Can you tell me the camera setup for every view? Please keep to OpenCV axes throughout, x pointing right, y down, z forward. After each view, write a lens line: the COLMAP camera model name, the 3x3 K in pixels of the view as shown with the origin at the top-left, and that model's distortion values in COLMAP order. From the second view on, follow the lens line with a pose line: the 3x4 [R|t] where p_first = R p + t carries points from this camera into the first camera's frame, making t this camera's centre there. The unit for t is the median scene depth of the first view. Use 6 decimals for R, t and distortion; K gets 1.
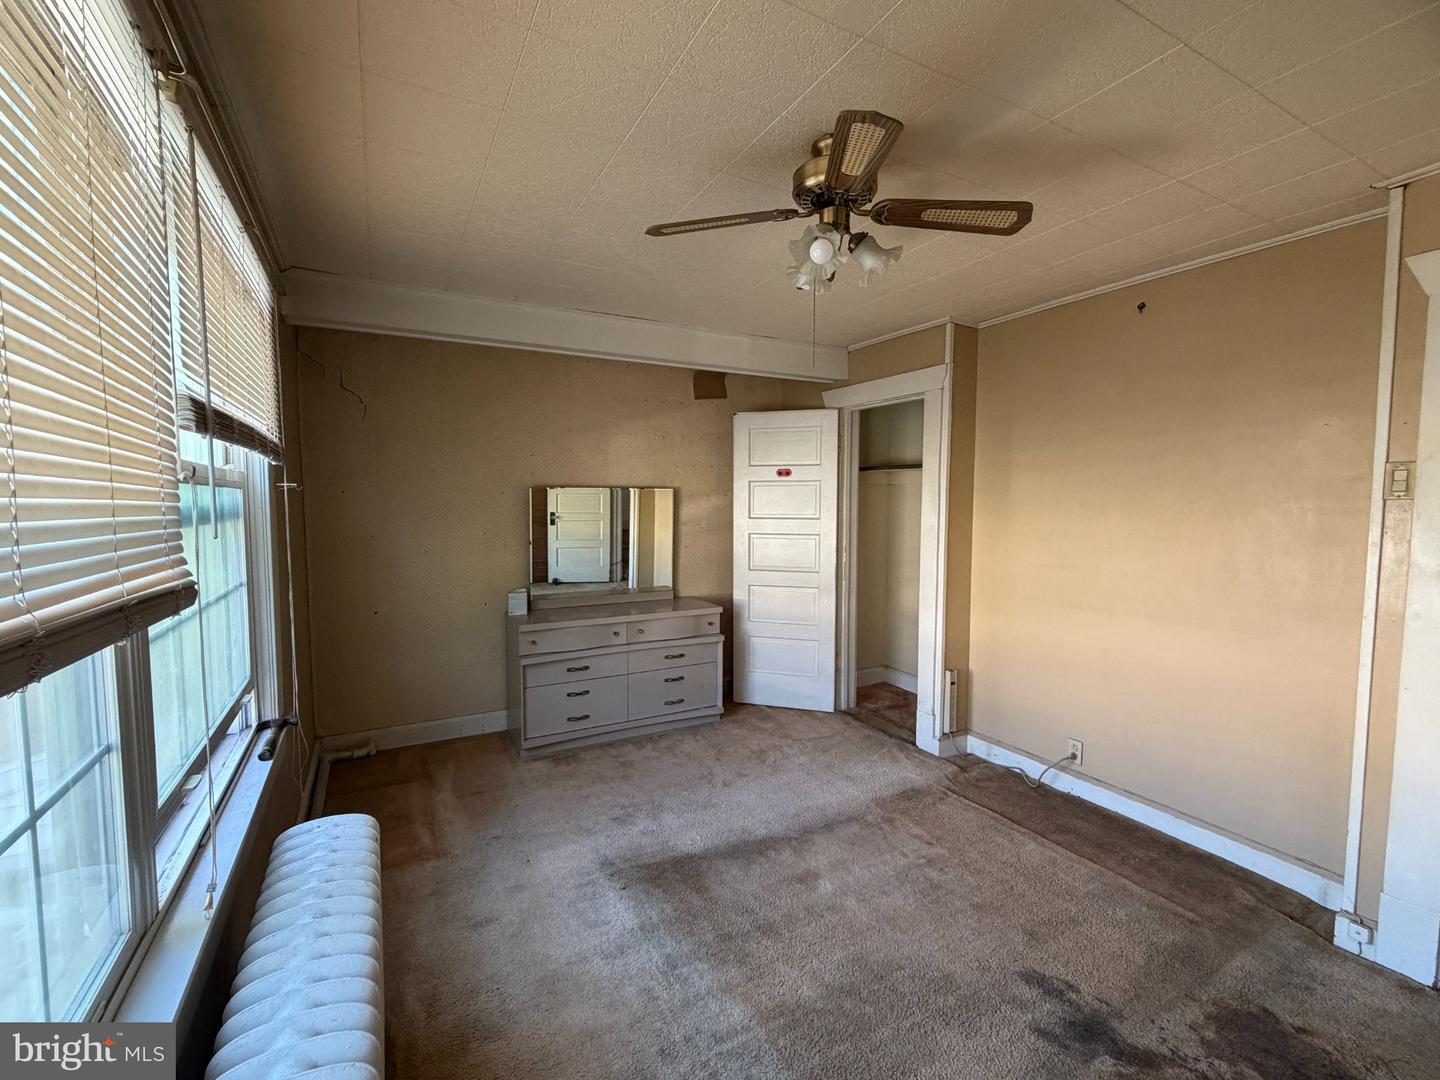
lens RADIAL K [[628.6, 0, 717.1], [0, 628.6, 541.3], [0, 0, 1]] dist [0.000170, -0.000475]
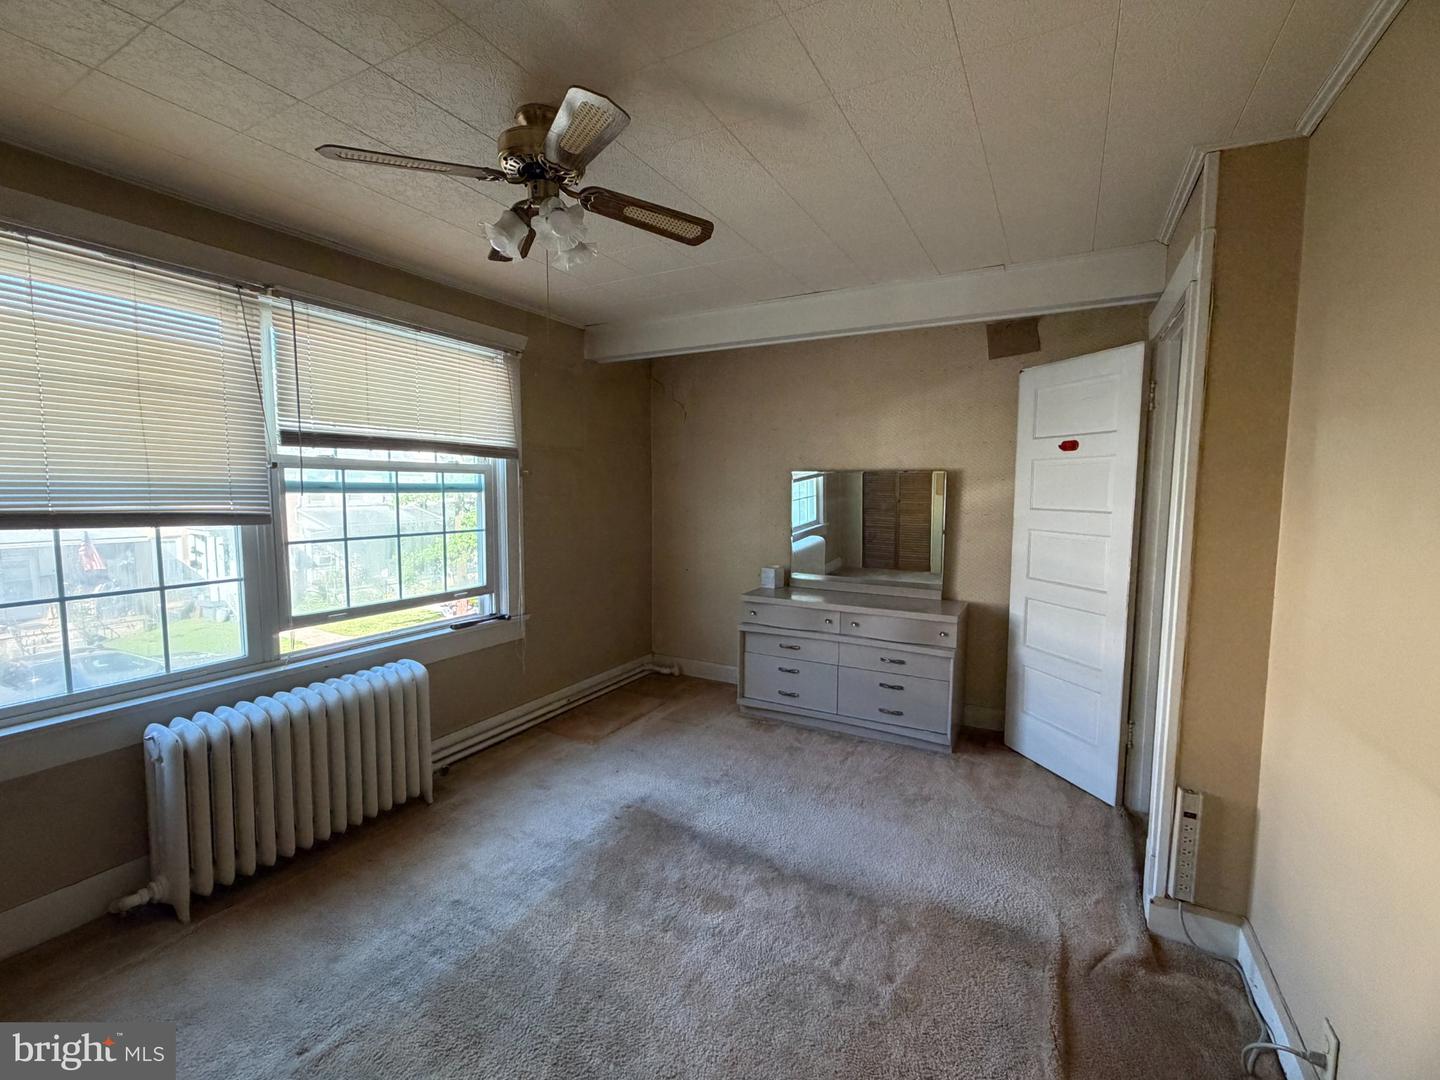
lens RADIAL K [[628.6, 0, 718.5], [0, 628.6, 543.5], [0, 0, 1]] dist [0.000170, -0.000475]
pose [[0.543541, 0.078873, -0.835668, 0.586910], [-0.061908, 0.996631, 0.053799, -0.015637], [0.837096, 0.022493, 0.546593, 0.343206]]
